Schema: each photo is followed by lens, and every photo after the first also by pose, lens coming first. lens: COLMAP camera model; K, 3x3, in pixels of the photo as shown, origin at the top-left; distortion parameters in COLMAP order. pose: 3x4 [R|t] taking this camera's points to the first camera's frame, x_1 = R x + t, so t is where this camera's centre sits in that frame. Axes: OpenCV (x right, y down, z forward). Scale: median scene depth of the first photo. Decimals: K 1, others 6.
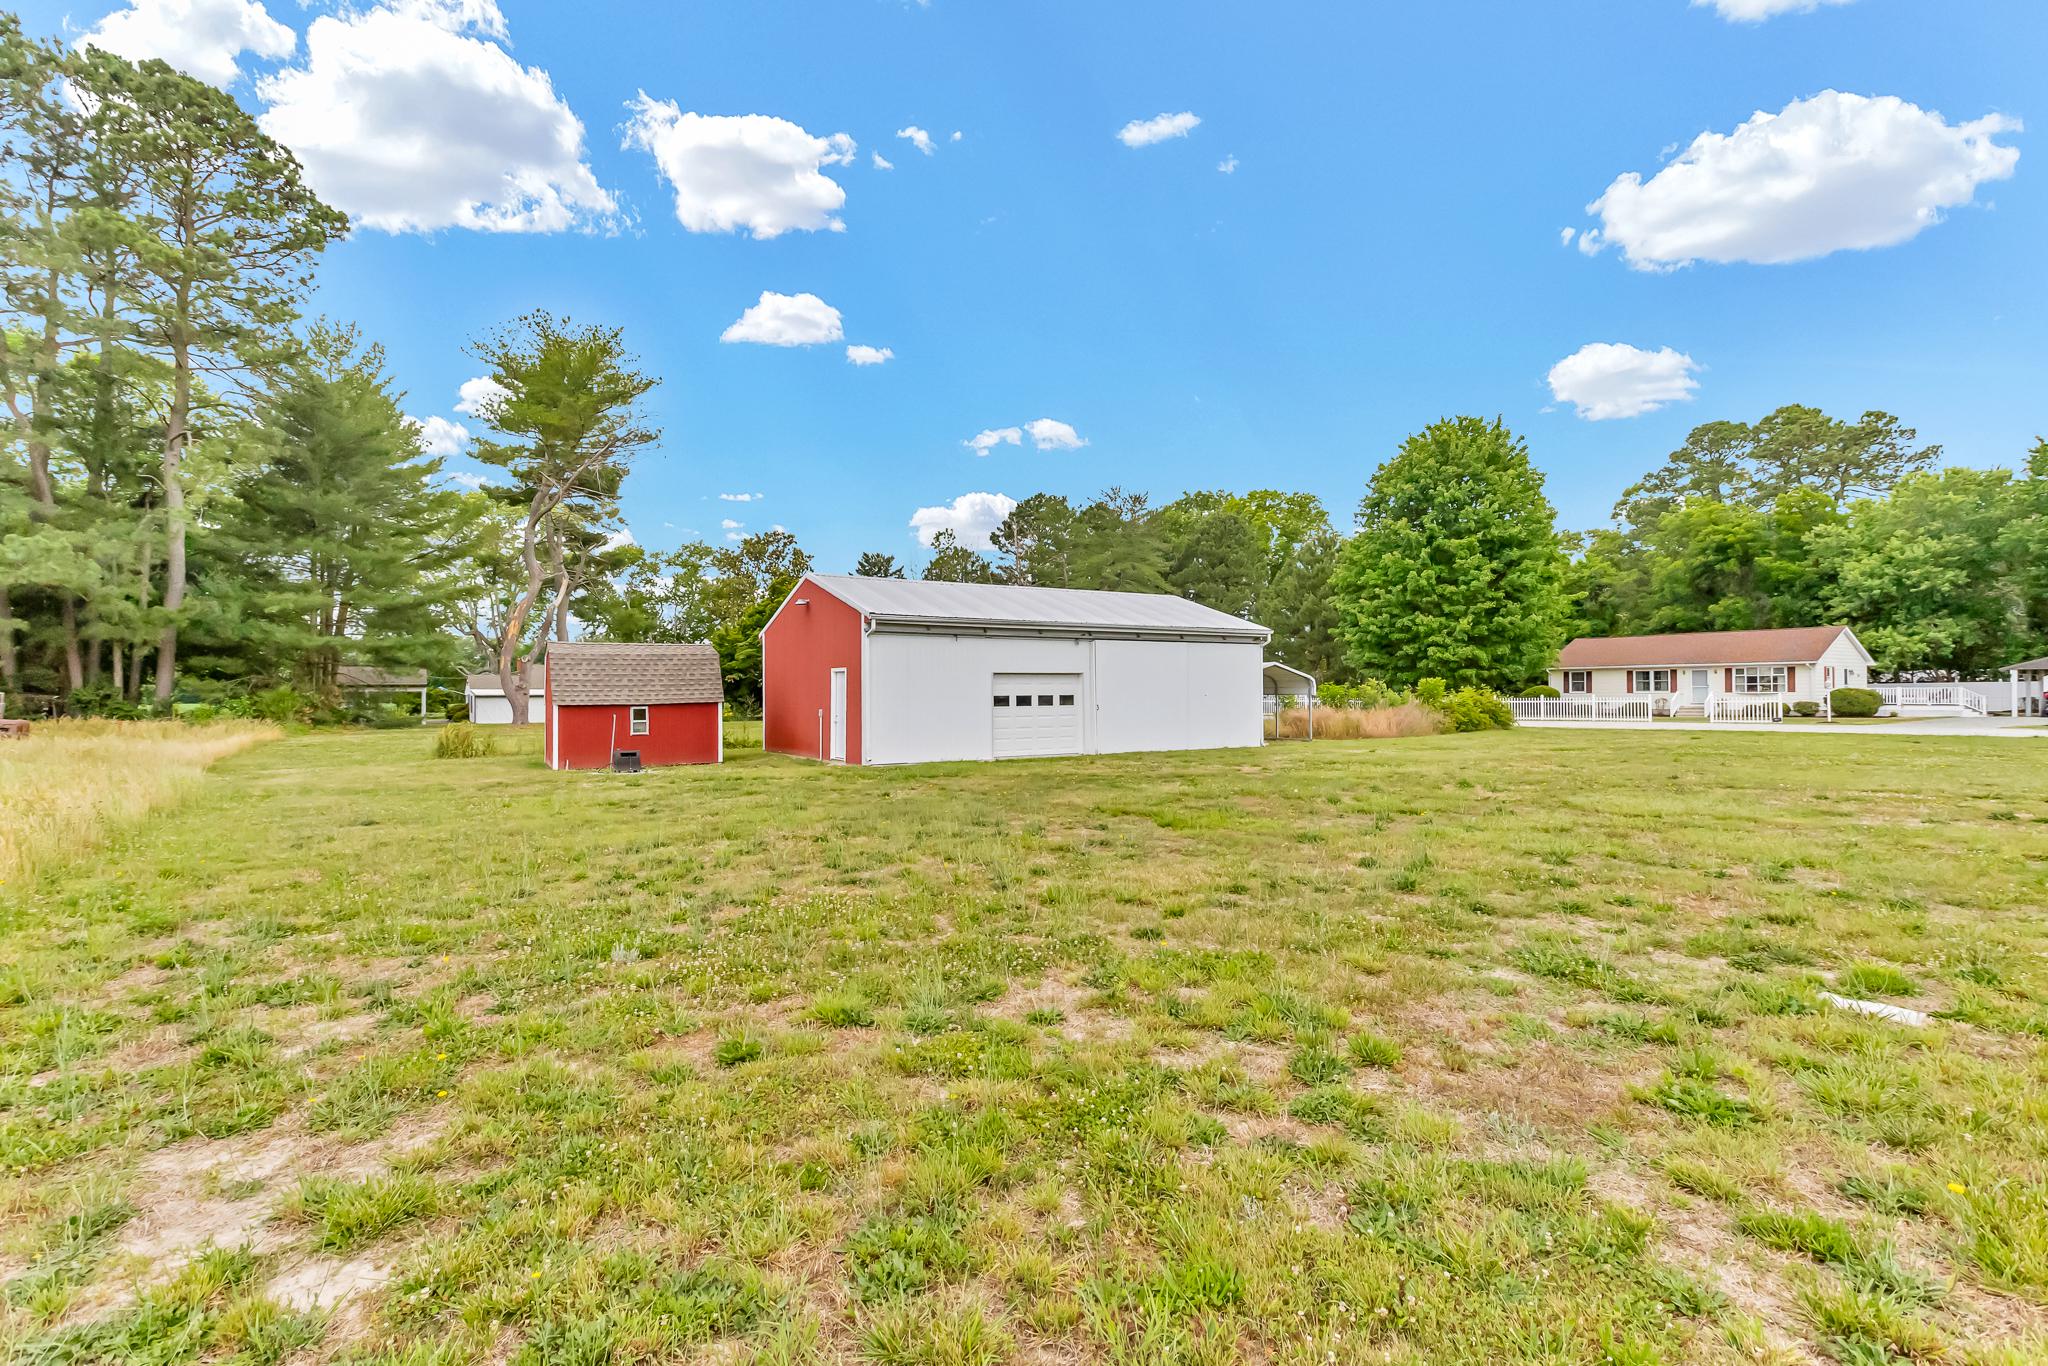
lens RADIAL K [[1149.9, 0, 1066.7], [0, 1149.9, 687.2], [0, 0, 1]] dist [0.030817, 0.003227]
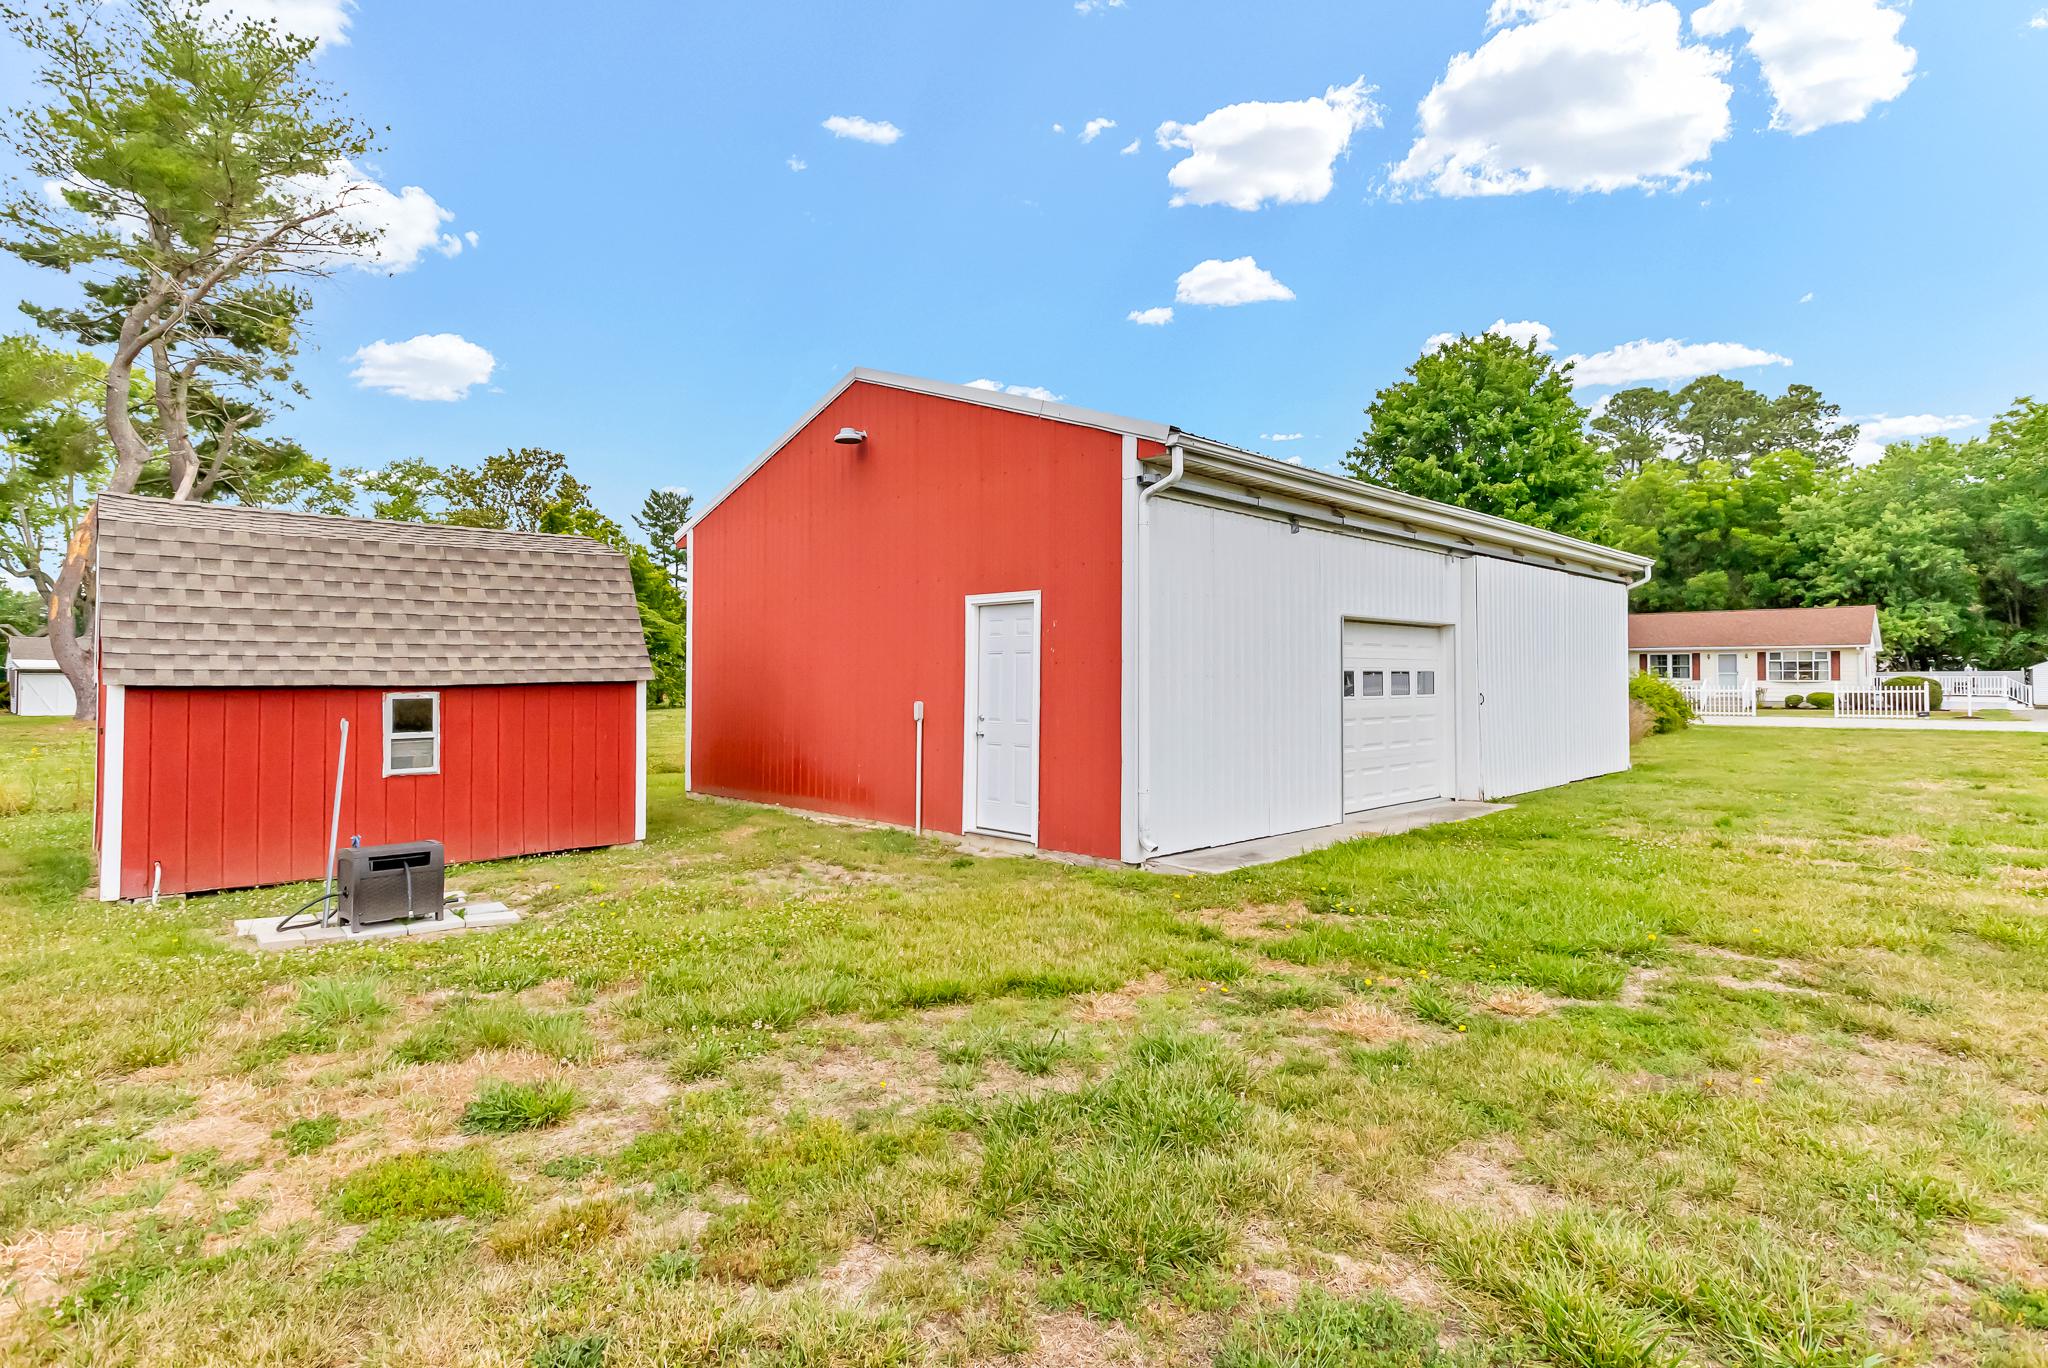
lens RADIAL K [[1060.5, 0, 1015.5], [0, 1060.5, 674.0], [0, 0, 1]] dist [0.038371, 0.000190]
pose [[0.973026, 0.009917, 0.230484, -0.142122], [-0.010249, 0.999947, 0.000241, 0.005020], [-0.230470, -0.002597, 0.973076, 0.342835]]
